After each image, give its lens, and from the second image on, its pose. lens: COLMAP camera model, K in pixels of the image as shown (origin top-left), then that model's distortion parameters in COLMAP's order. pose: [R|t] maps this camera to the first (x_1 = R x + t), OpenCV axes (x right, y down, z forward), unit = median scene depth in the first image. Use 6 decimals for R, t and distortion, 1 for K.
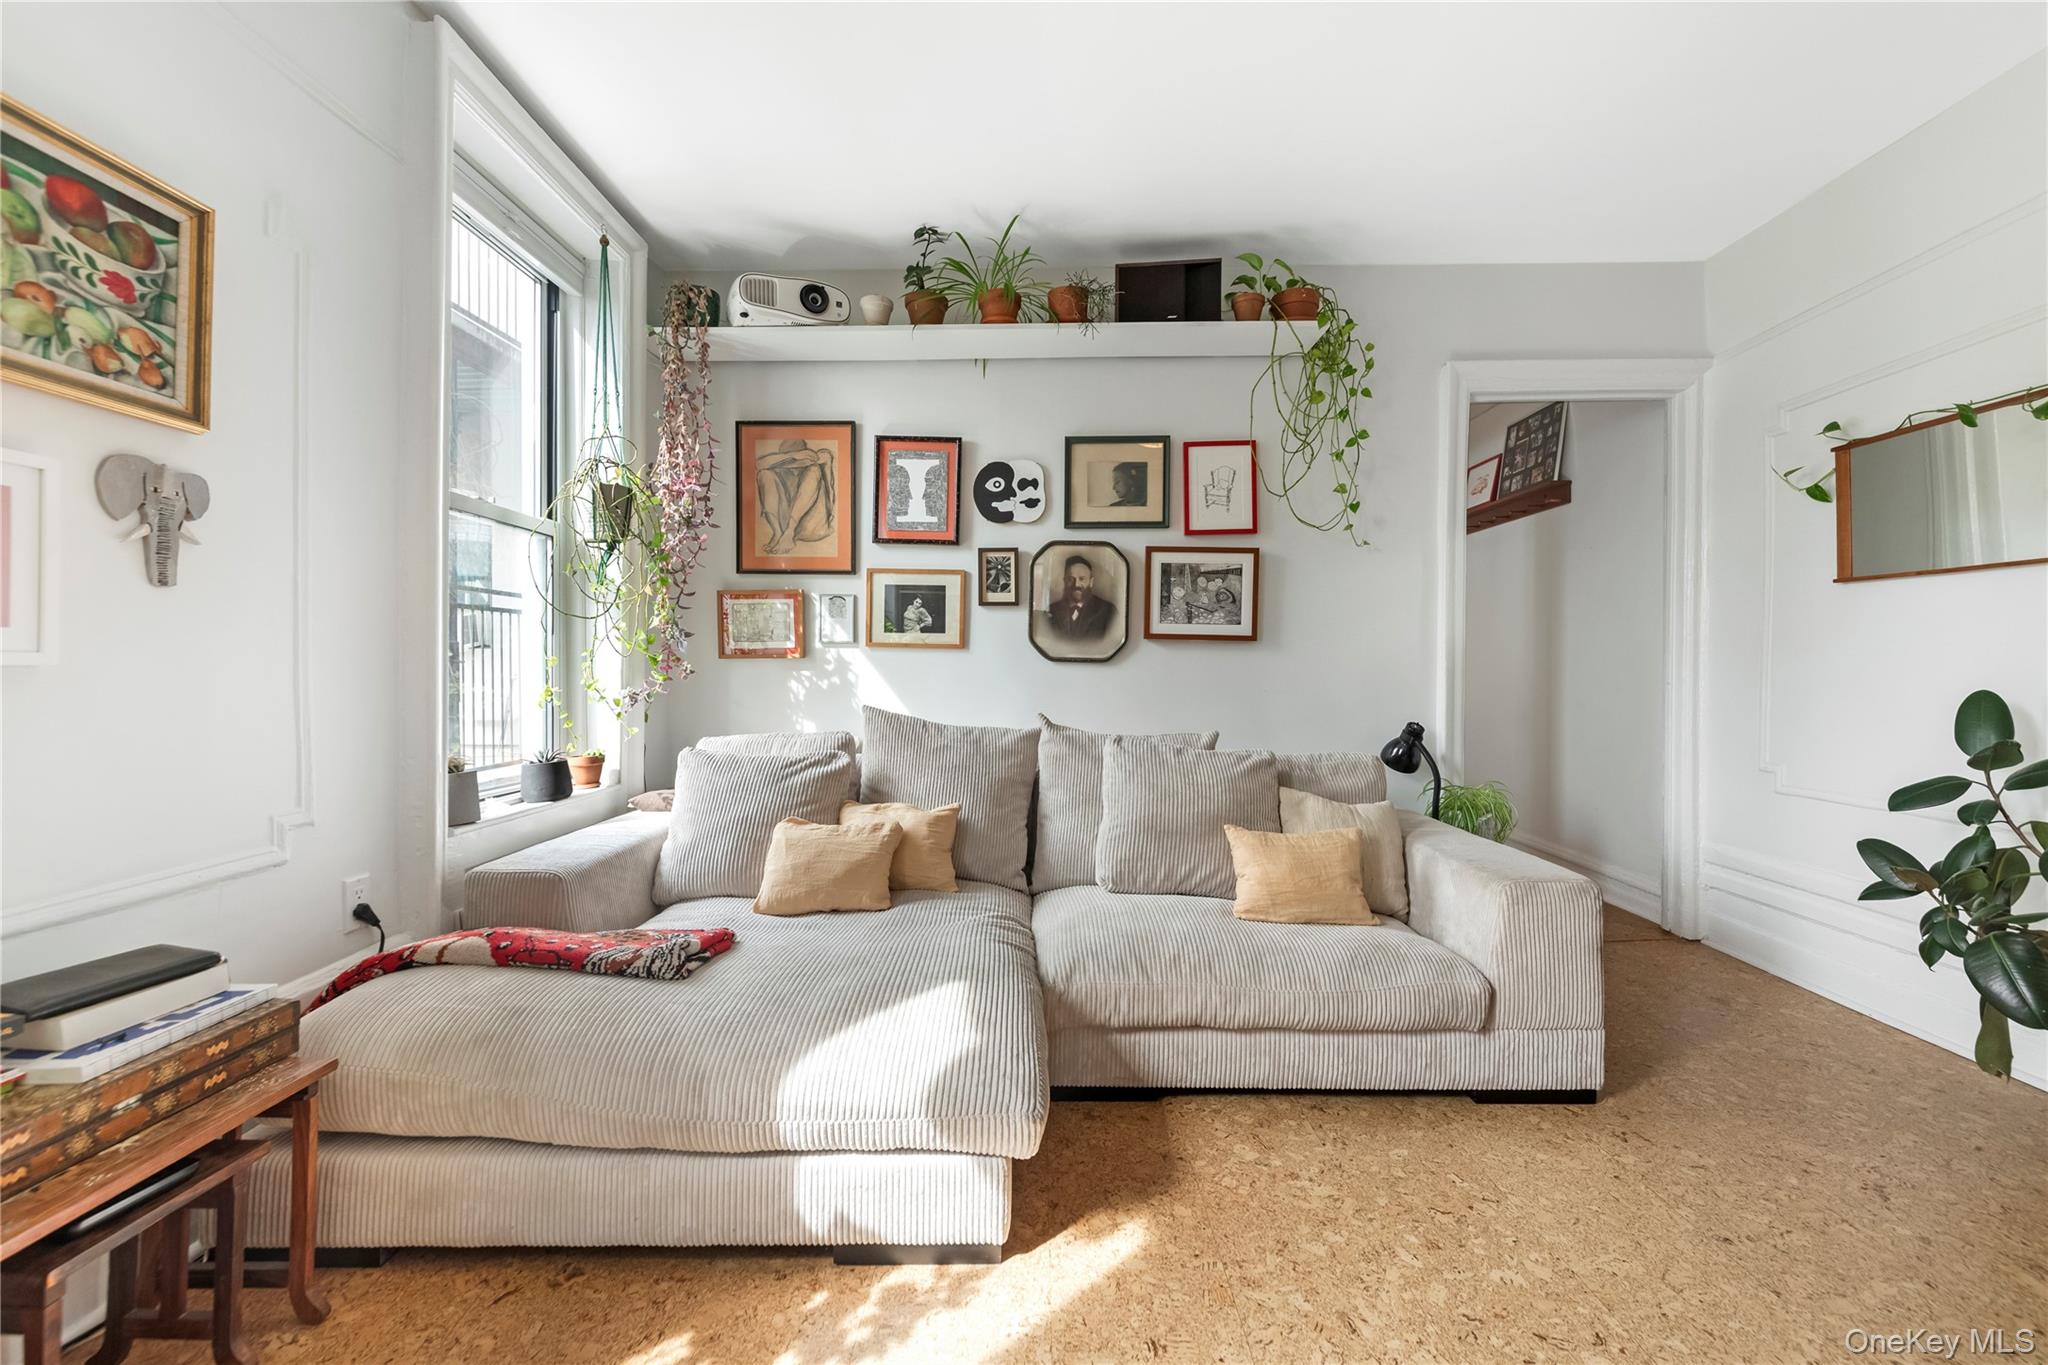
lens RADIAL K [[826.7, 0, 1024.3], [0, 826.7, 674.8], [0, 0, 1]] dist [-0.002909, -0.000048]
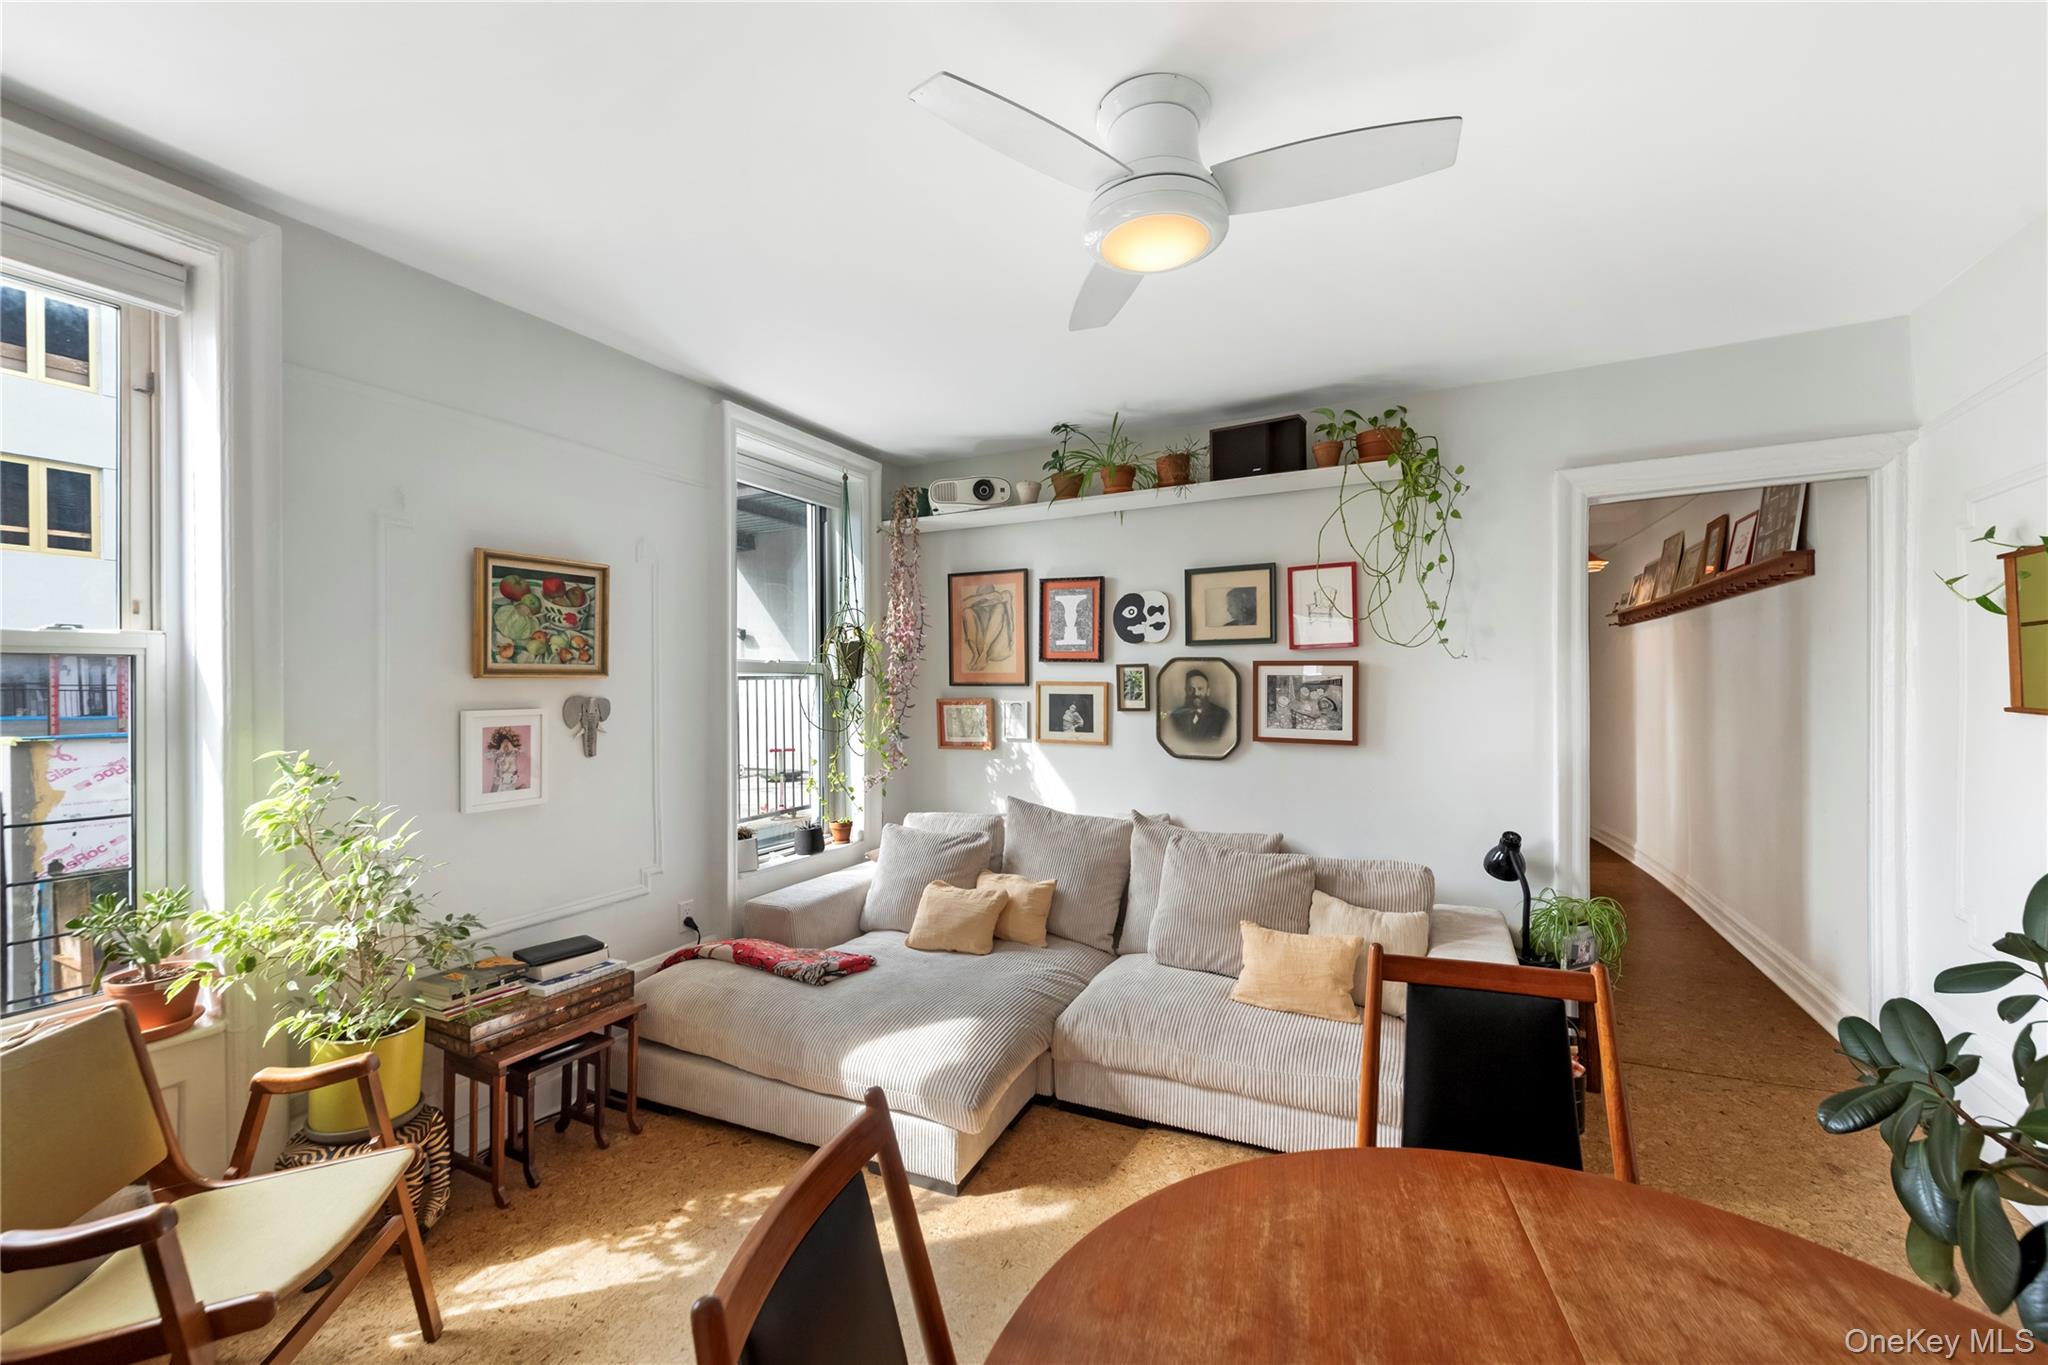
lens RADIAL K [[816.8, 0, 1029.8], [0, 816.8, 687.1], [0, 0, 1]] dist [-0.002460, -0.000375]
pose [[0.905907, -0.009387, -0.423372, 0.401408], [0.006694, 0.999947, -0.007848, -0.130139], [0.423423, 0.004276, 0.905922, -0.186063]]
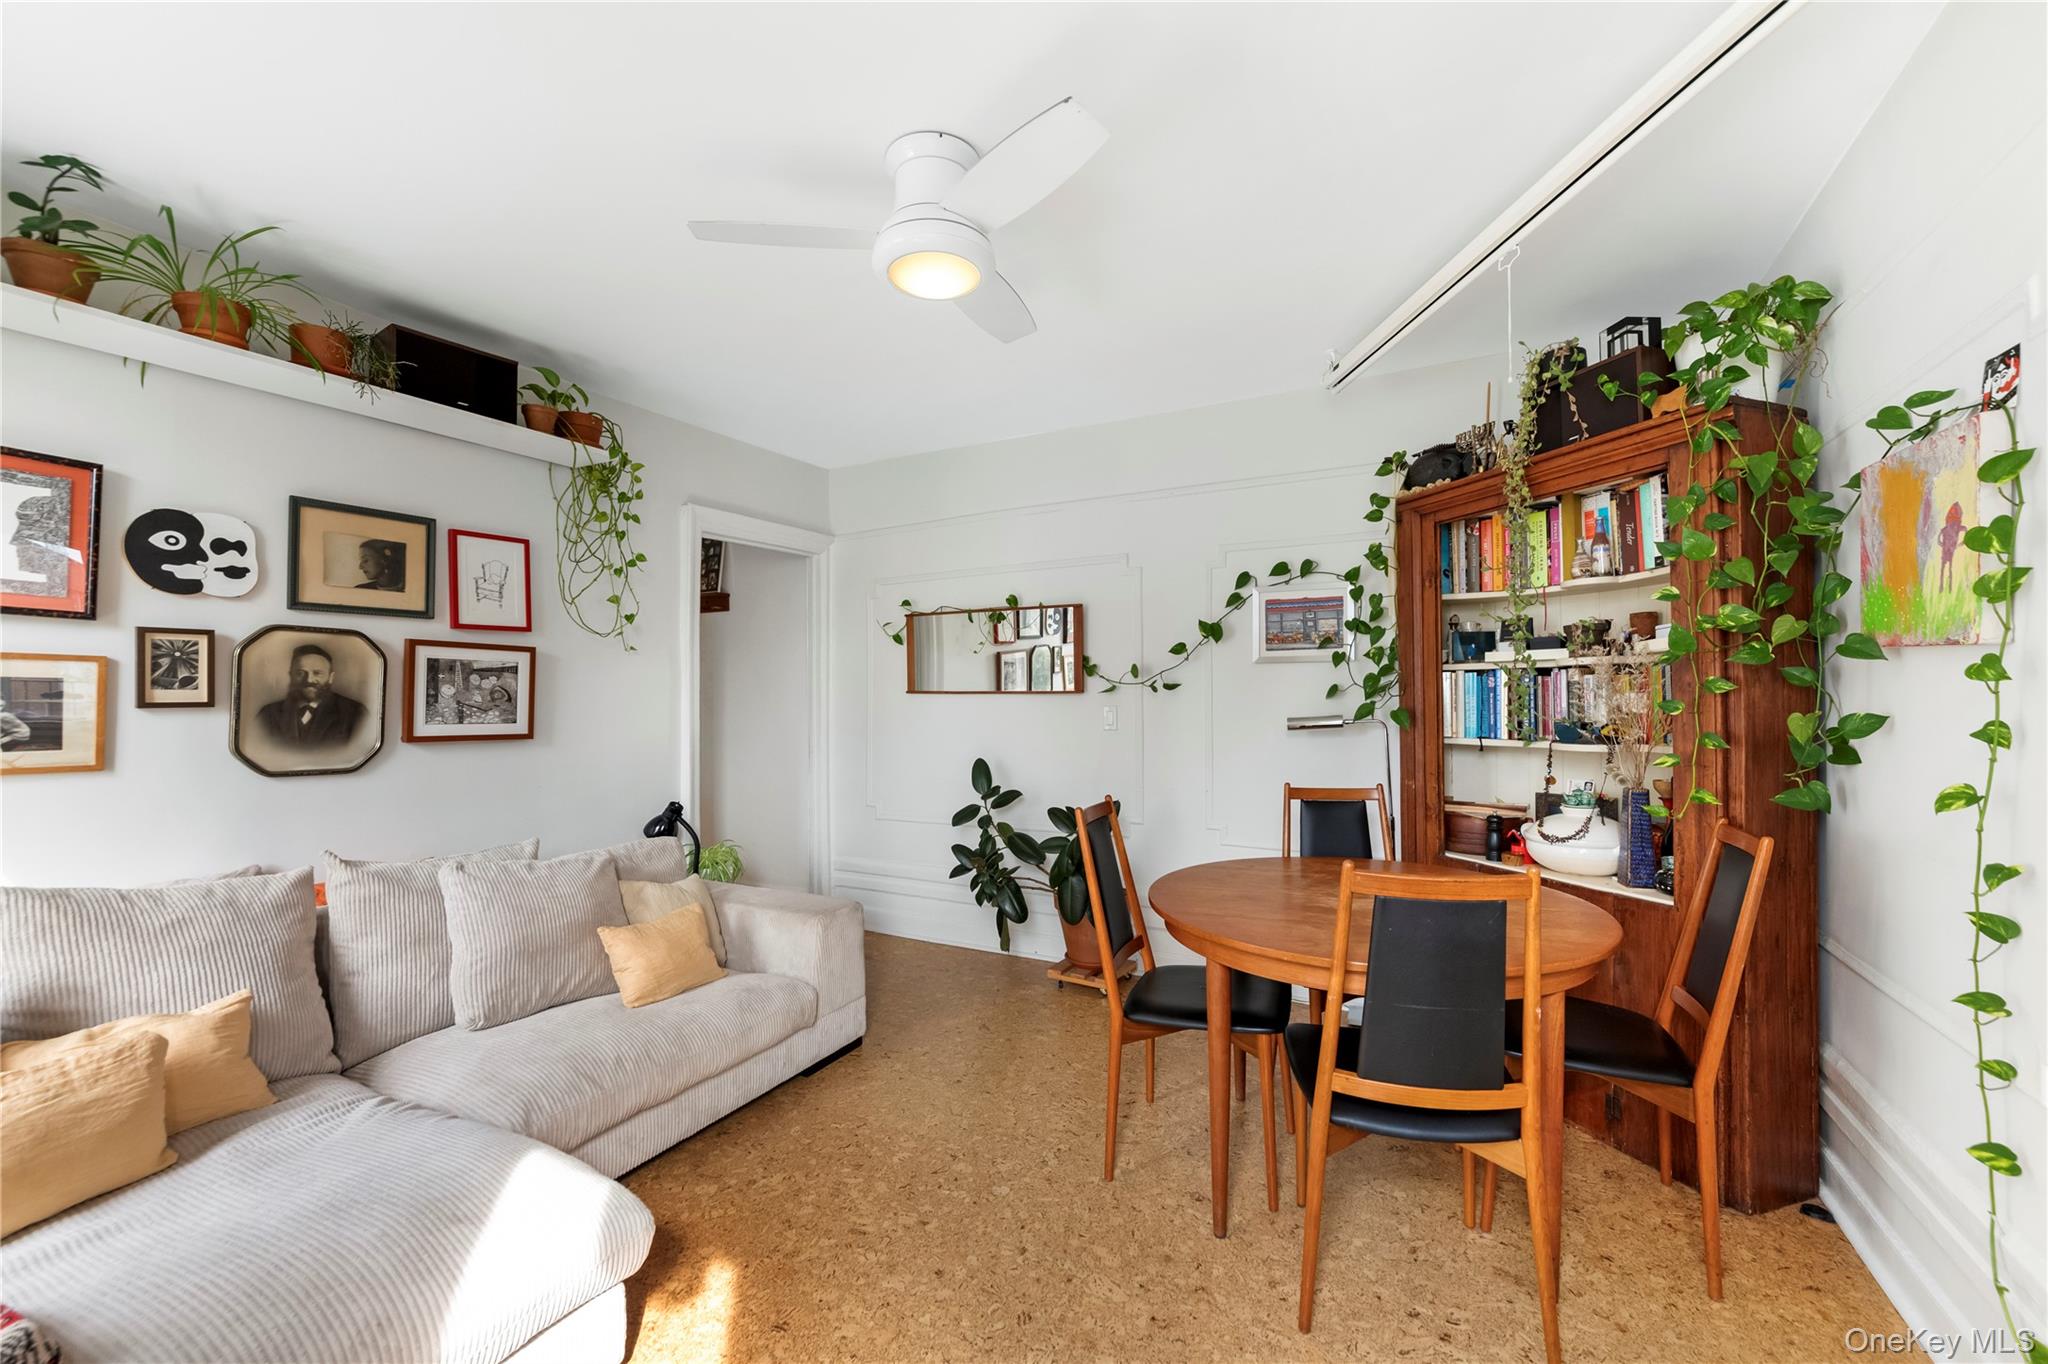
lens RADIAL K [[816.8, 0, 1029.8], [0, 816.8, 686.6], [0, 0, 1]] dist [-0.002460, -0.000375]
pose [[0.450199, 0.004296, 0.892918, -0.390108], [0.017871, 0.999745, -0.013821, -0.092408], [-0.892749, 0.022179, 0.450008, 0.008349]]
